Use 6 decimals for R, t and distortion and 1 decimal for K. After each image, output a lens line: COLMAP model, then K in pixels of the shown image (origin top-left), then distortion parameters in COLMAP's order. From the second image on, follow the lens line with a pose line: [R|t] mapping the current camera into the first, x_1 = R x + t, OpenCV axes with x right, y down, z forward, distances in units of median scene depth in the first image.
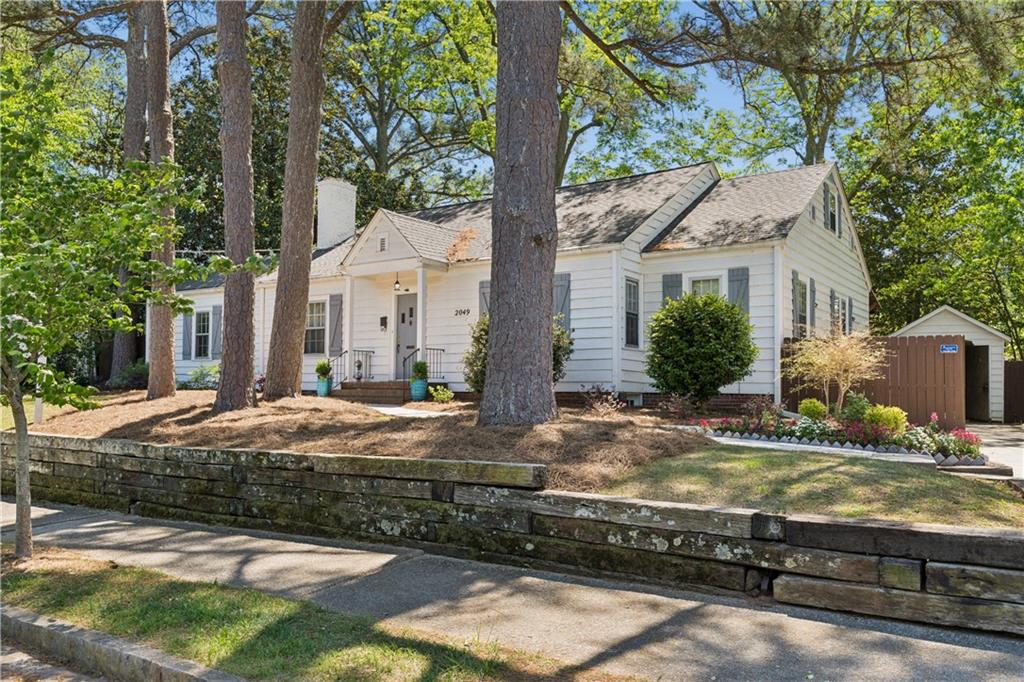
lens RADIAL K [[806.6, 0, 511.3], [0, 806.6, 342.5], [0, 0, 1]] dist [0.004580, -0.003071]
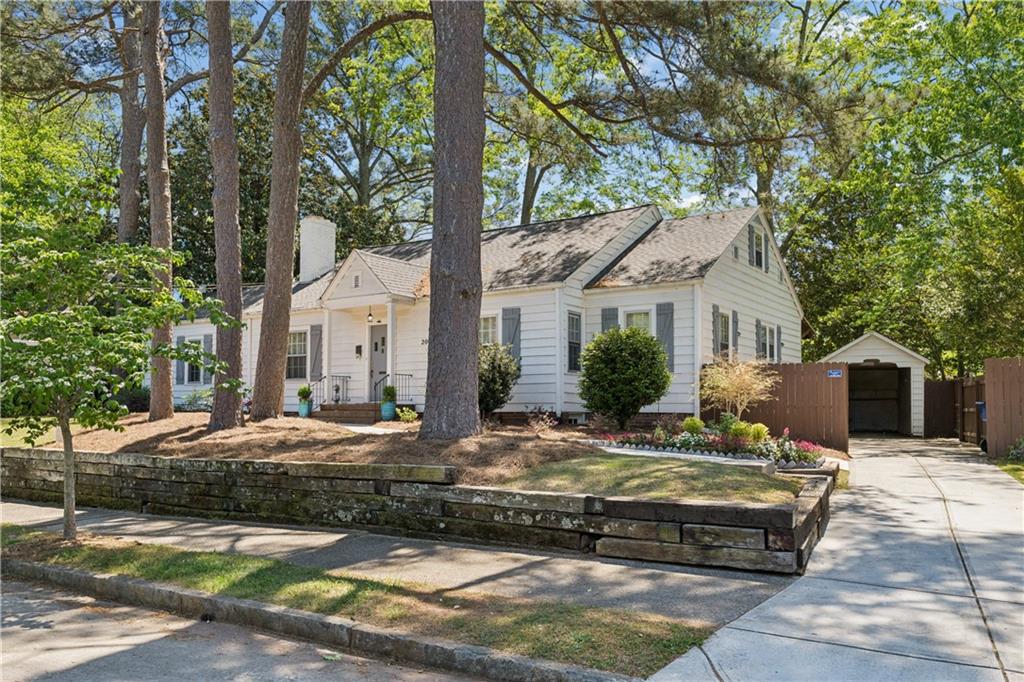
lens RADIAL K [[806.6, 0, 506.9], [0, 806.6, 364.0], [0, 0, 1]] dist [0.004580, -0.003071]
pose [[0.999954, -0.005509, 0.007815, 0.047644], [0.005487, 0.999981, 0.002723, -0.010214], [-0.007830, -0.002680, 0.999966, -0.146452]]
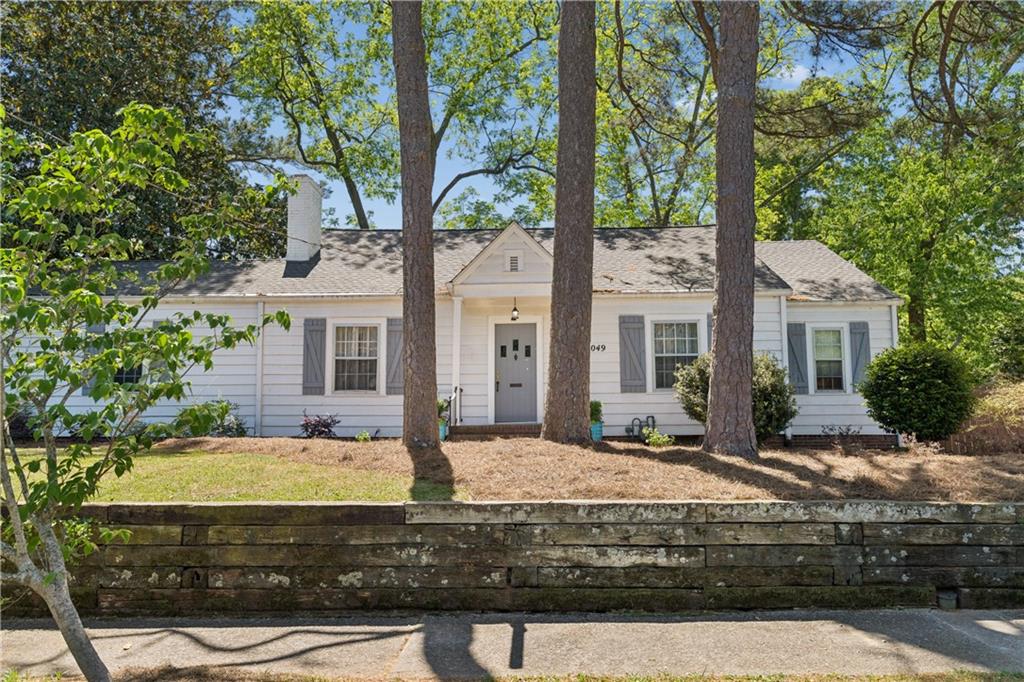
lens RADIAL K [[742.3, 0, 518.2], [0, 742.3, 341.7], [0, 0, 1]] dist [-0.008737, -0.000379]
pose [[0.839430, 0.062657, 0.539843, -0.685400], [-0.021844, 0.996419, -0.081682, 0.029812], [-0.543028, 0.056774, 0.837793, 0.409720]]
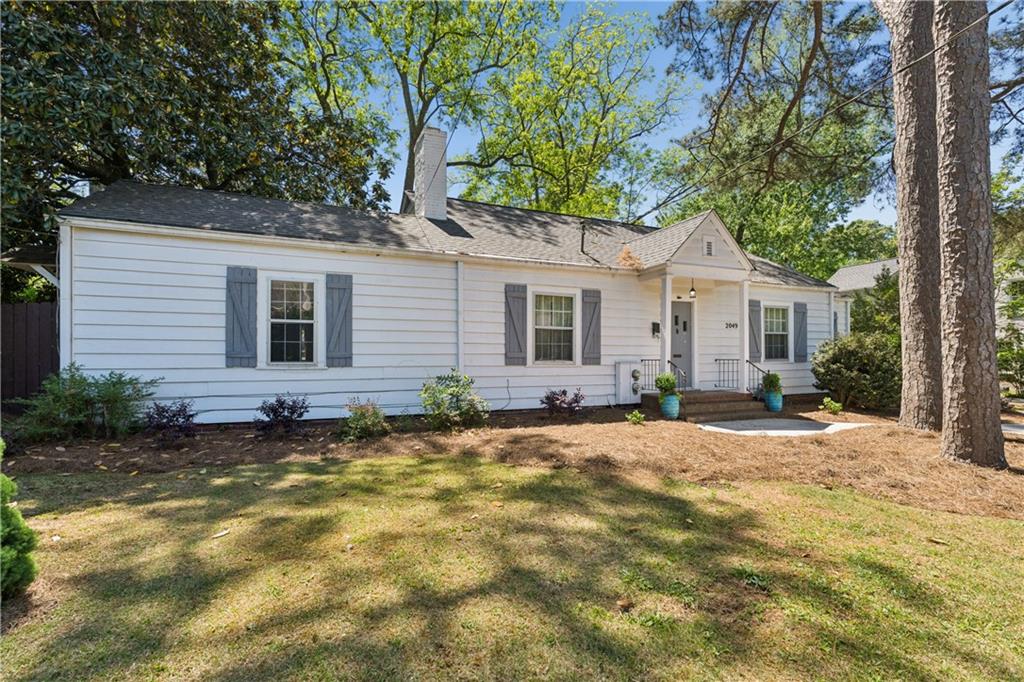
lens RADIAL K [[452.7, 0, 515.1], [0, 452.7, 348.0], [0, 0, 1]] dist [-0.004395, 0.000342]
pose [[0.529956, 0.010236, 0.847964, -0.866216], [-0.041517, 0.999041, 0.013888, -0.003928], [-0.847008, -0.042565, 0.529873, 1.081965]]
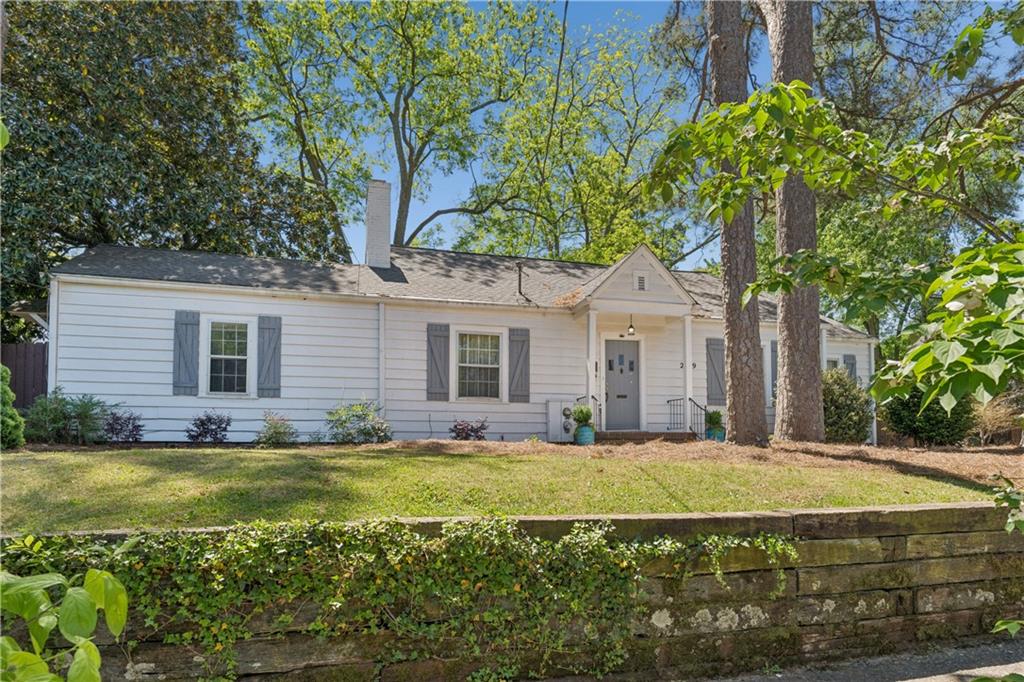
lens RADIAL K [[581.8, 0, 508.9], [0, 581.8, 417.1], [0, 0, 1]] dist [0.000034, -0.003524]
pose [[0.643556, 0.038346, 0.764438, -0.905702], [-0.033935, 0.999192, -0.021553, 0.060771], [-0.764646, -0.012070, 0.644337, 0.816920]]
